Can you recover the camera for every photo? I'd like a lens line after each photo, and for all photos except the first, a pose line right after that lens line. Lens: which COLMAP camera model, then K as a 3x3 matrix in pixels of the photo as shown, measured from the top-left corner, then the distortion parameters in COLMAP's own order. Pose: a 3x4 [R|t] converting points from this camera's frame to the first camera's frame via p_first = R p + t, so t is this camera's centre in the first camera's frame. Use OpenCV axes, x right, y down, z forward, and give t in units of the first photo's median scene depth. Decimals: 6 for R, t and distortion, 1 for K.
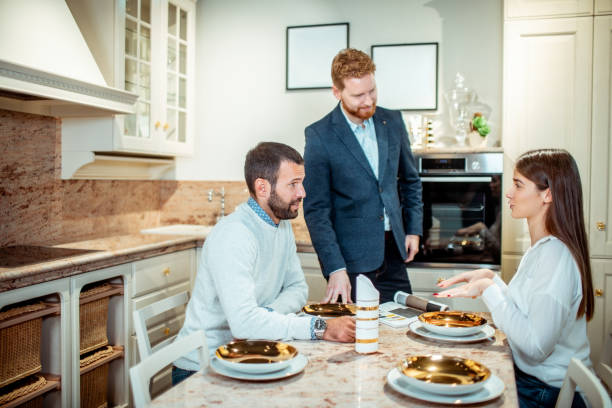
lens RADIAL K [[593.8, 0, 306.4], [0, 593.8, 202.3], [0, 0, 1]] dist [-0.087716, 0.107911]
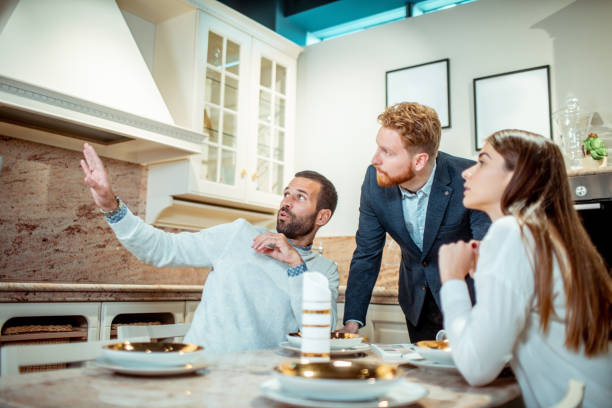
lens RADIAL K [[593.8, 0, 306.4], [0, 593.8, 202.3], [0, 0, 1]] dist [-0.087716, 0.107911]
pose [[0.938596, -0.038426, -0.342871, 0.208804], [-0.023508, 0.984347, -0.174669, 0.099311], [0.344216, 0.172004, 0.923001, 0.142964]]
